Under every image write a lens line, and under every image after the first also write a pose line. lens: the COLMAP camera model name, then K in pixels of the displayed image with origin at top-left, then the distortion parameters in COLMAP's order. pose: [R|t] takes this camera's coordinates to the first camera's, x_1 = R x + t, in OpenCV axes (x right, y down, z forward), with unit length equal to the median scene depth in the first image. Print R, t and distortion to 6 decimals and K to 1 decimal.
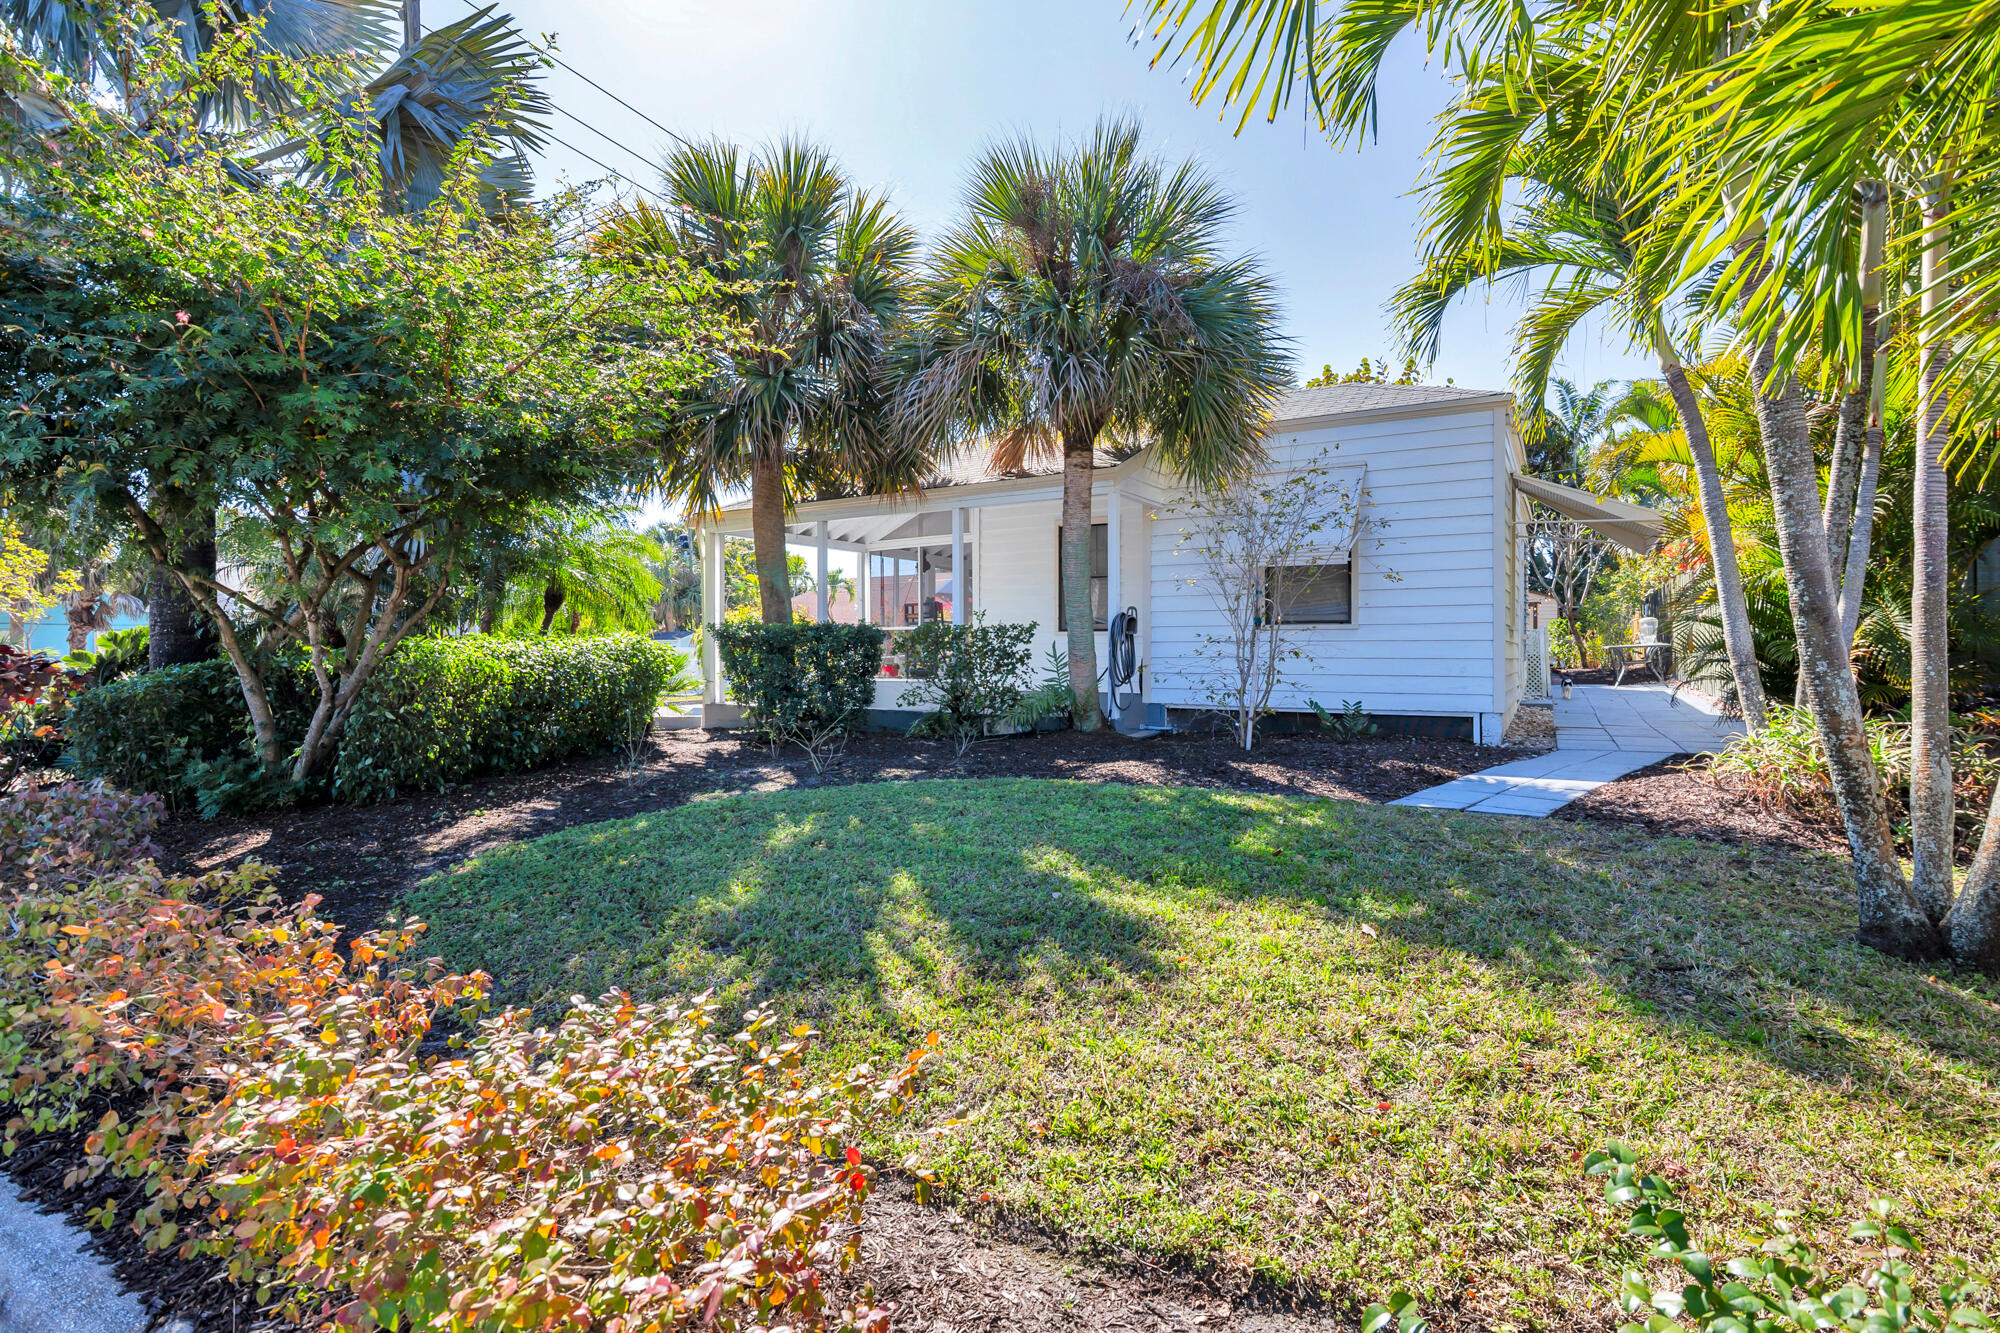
lens RADIAL K [[899.3, 0, 991.6], [0, 899.3, 654.6], [0, 0, 1]] dist [-0.001511, -0.000258]
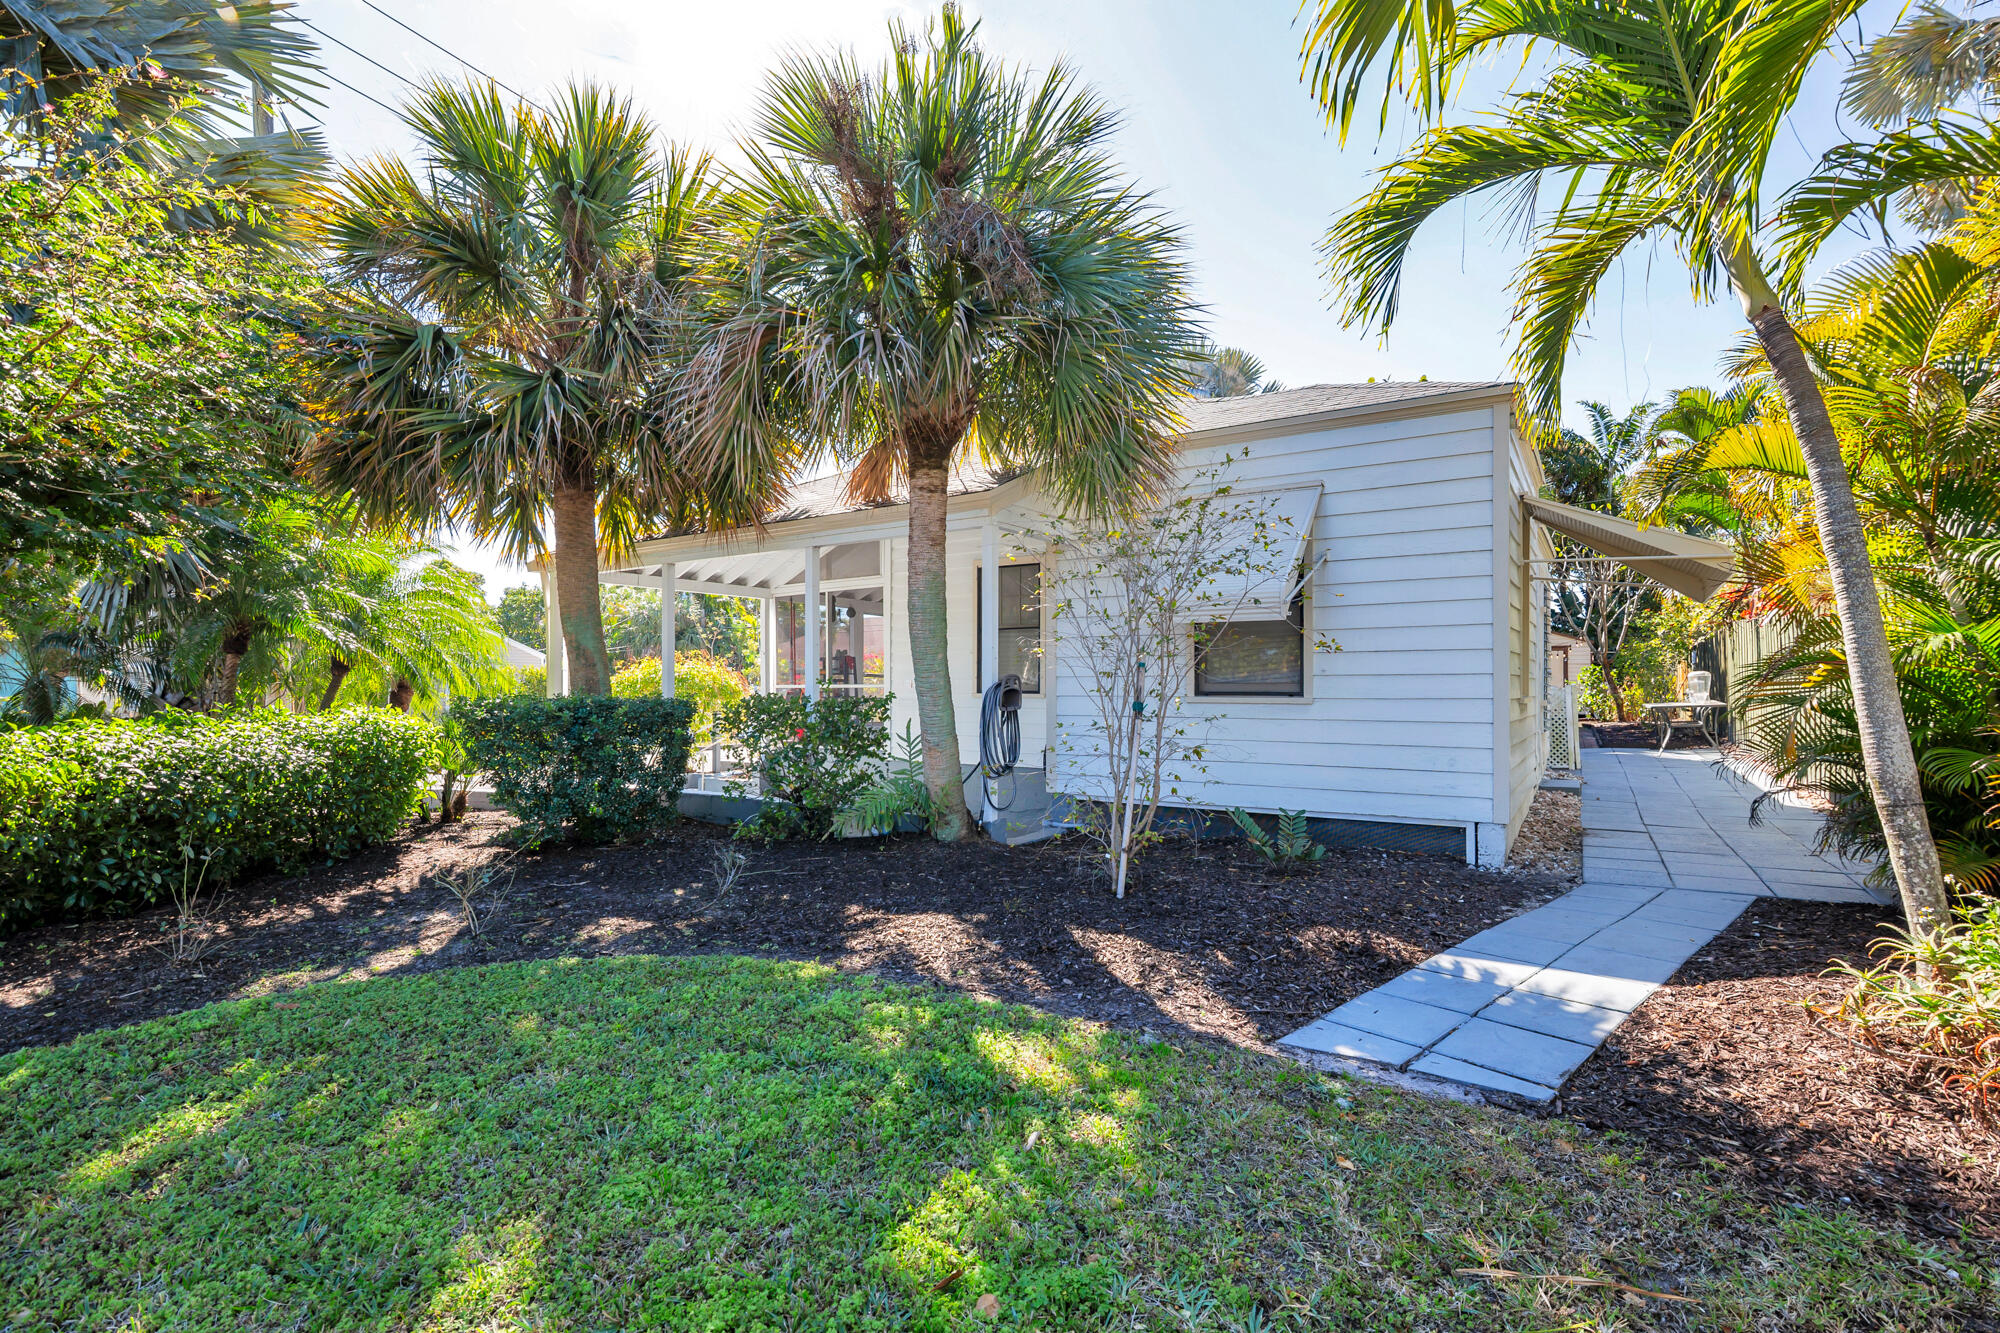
lens RADIAL K [[871.7, 0, 998.6], [0, 871.7, 684.3], [0, 0, 1]] dist [-0.002172, -0.000171]
pose [[0.999292, -0.000218, -0.037618, 0.172263], [0.000063, 0.999992, -0.004115, -0.041690], [0.037618, 0.004110, 0.999284, 0.261500]]
